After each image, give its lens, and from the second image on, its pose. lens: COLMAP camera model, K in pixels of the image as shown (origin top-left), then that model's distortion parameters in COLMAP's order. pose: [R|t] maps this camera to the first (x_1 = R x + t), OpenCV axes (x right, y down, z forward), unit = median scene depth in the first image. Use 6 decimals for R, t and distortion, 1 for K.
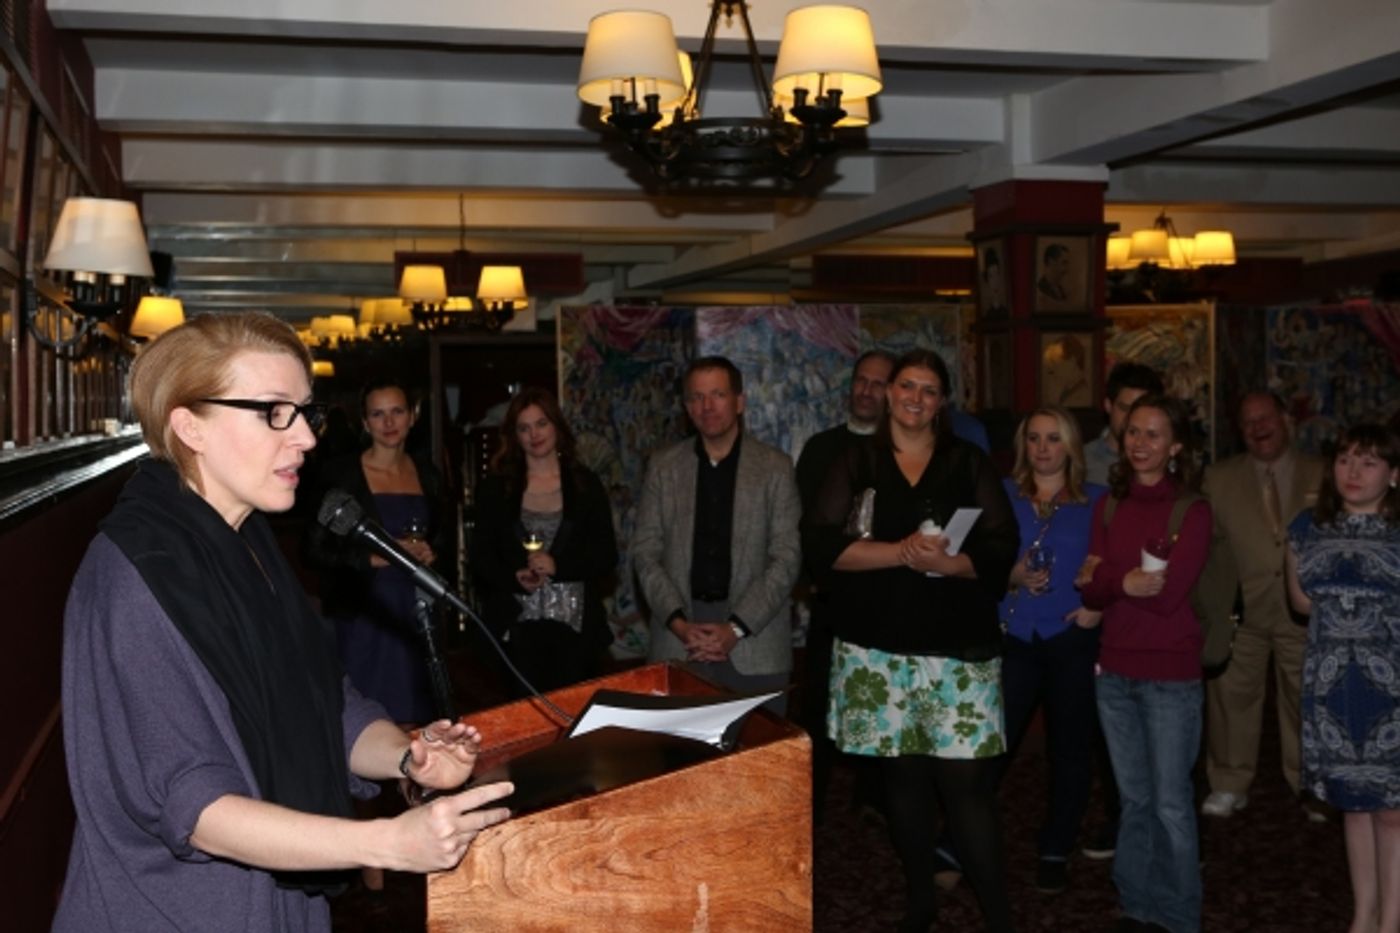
lens RADIAL K [[1737.5, 0, 697.7], [0, 1737.5, 461.5], [0, 0, 1]] dist [-0.002029, 0.000000]
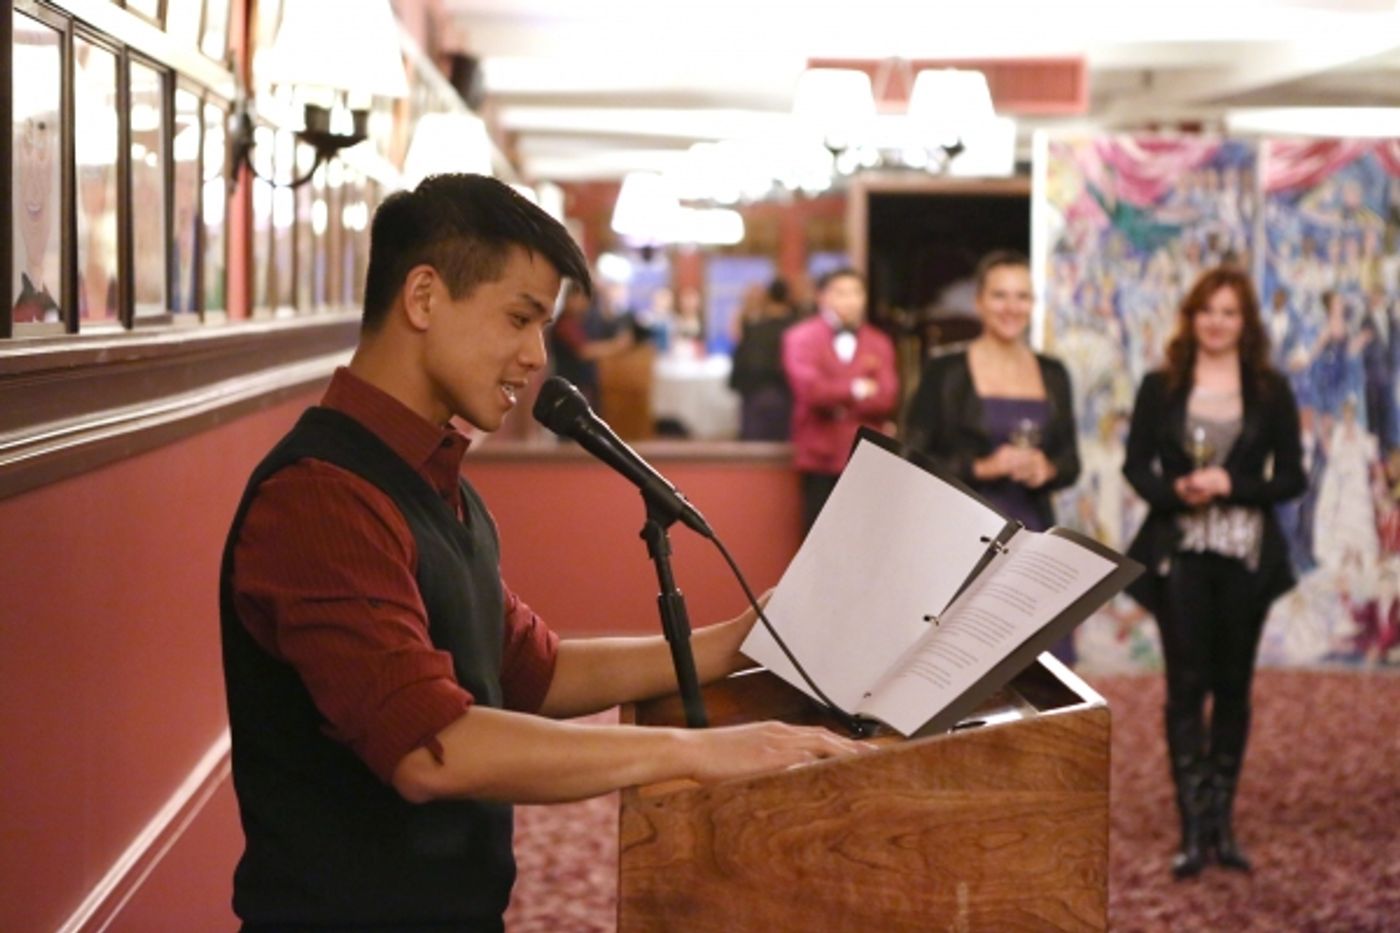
lens RADIAL K [[2732.7, 0, 693.7], [0, 2732.7, 465.6], [0, 0, 1]] dist [0.242027, 0.000000]
pose [[0.973174, 0.037092, -0.227061, 0.059893], [-0.029748, 0.998920, 0.035684, 0.003870], [0.228139, -0.027973, 0.973227, -0.092842]]
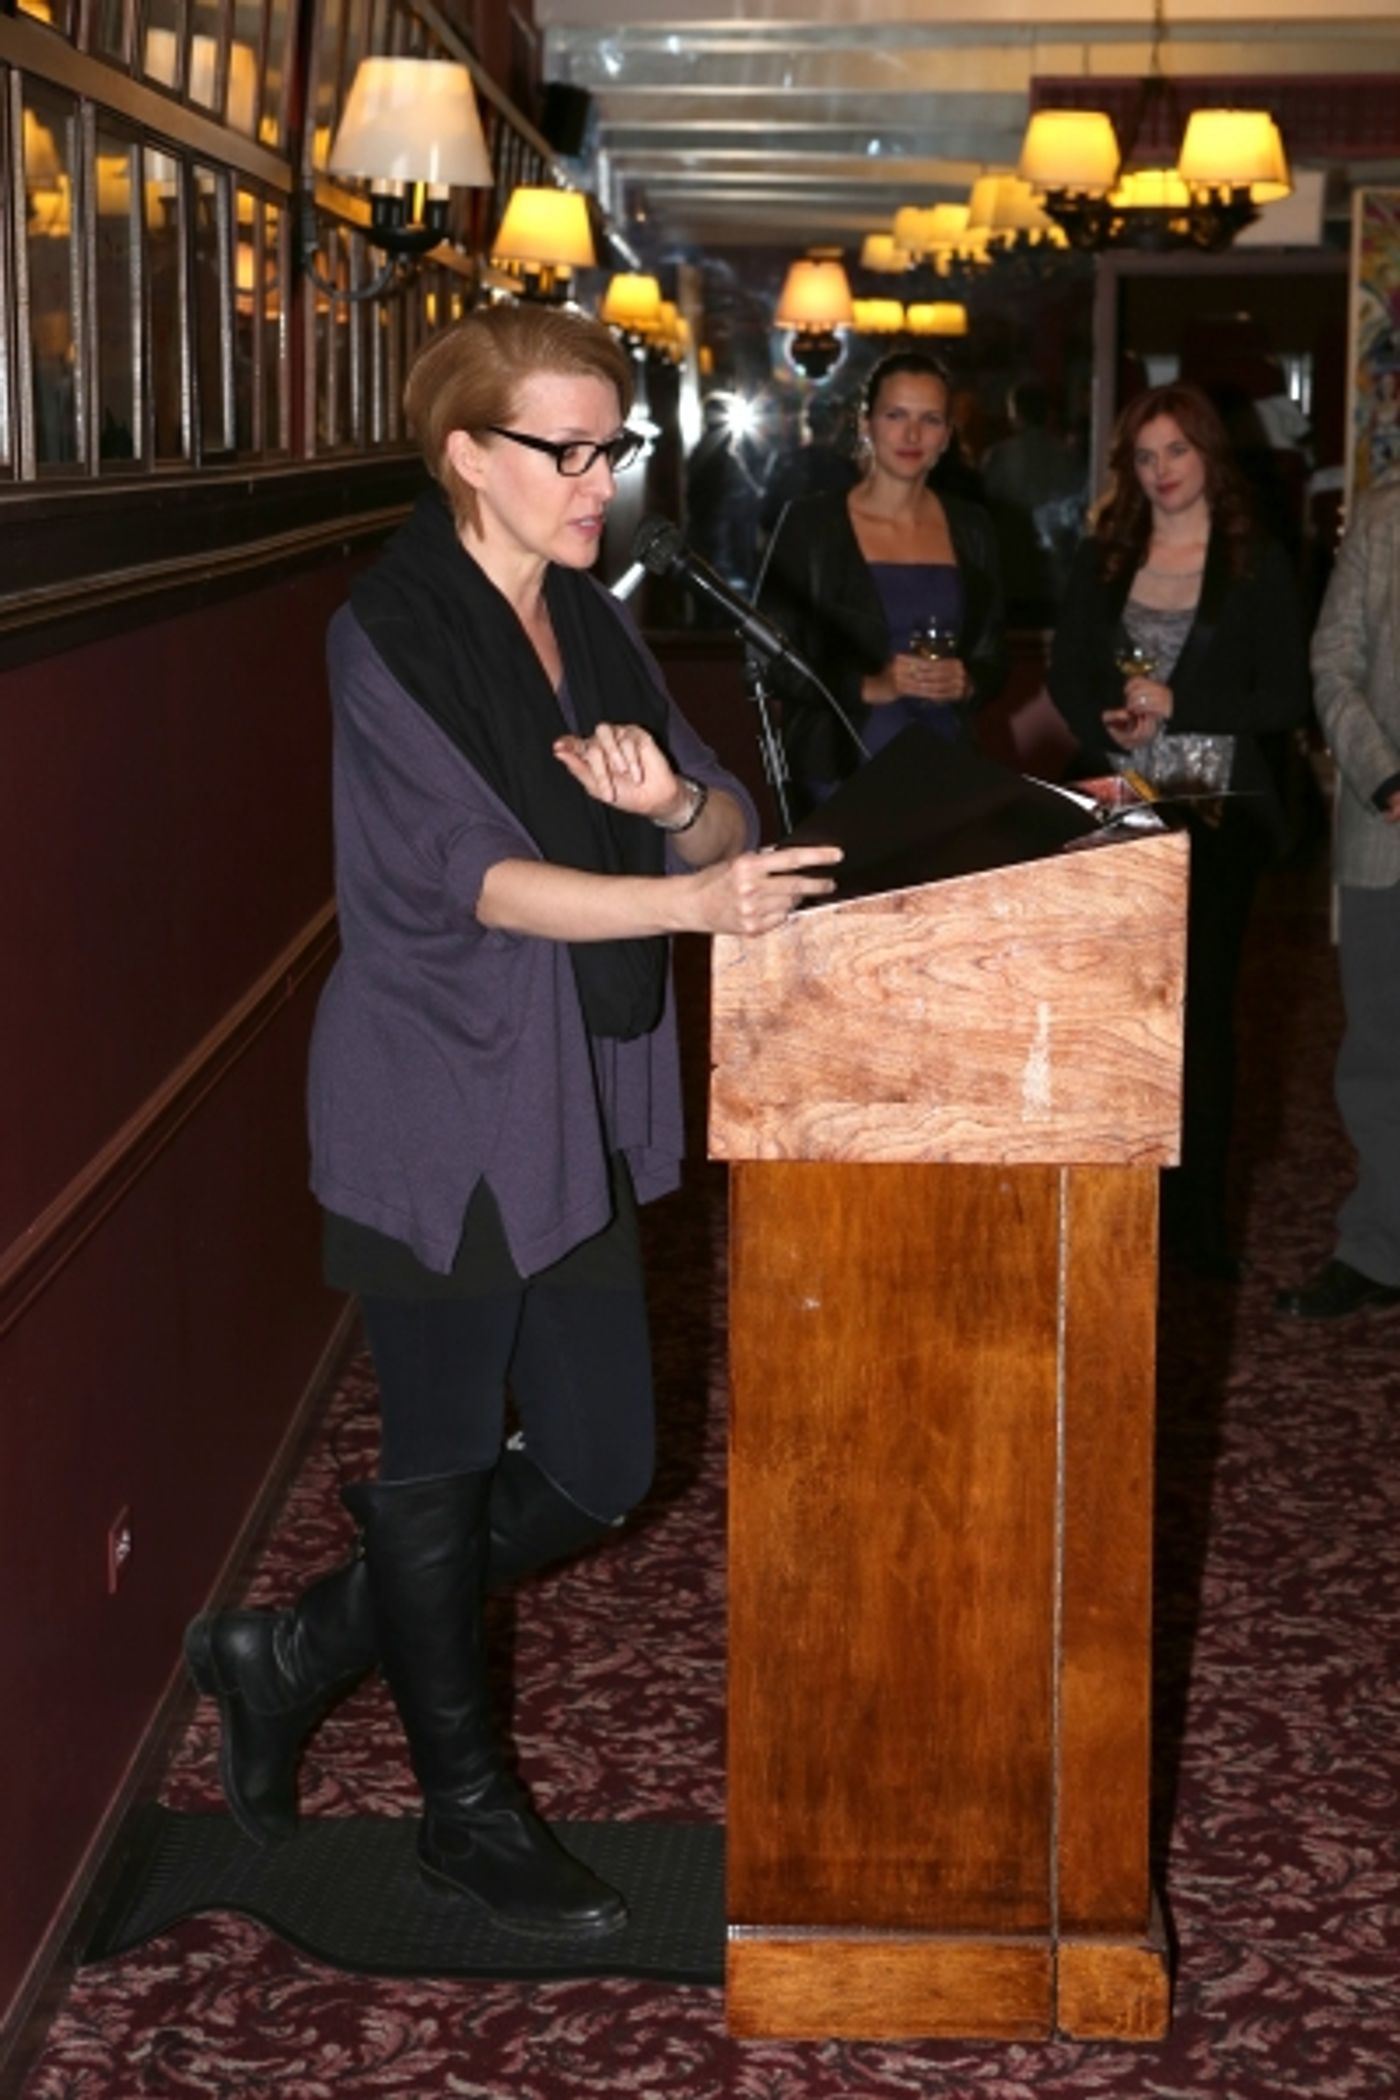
lens RADIAL K [[4099.0, 0, 689.3], [0, 4099.0, 1109.5], [0, 0, 1]] dist [0.242027, 0.000000]
pose [[0.959616, 0.063217, -0.274119, 0.139809], [-0.025335, 0.989885, 0.139594, 0.009126], [0.280171, -0.127012, 0.951510, -0.335486]]
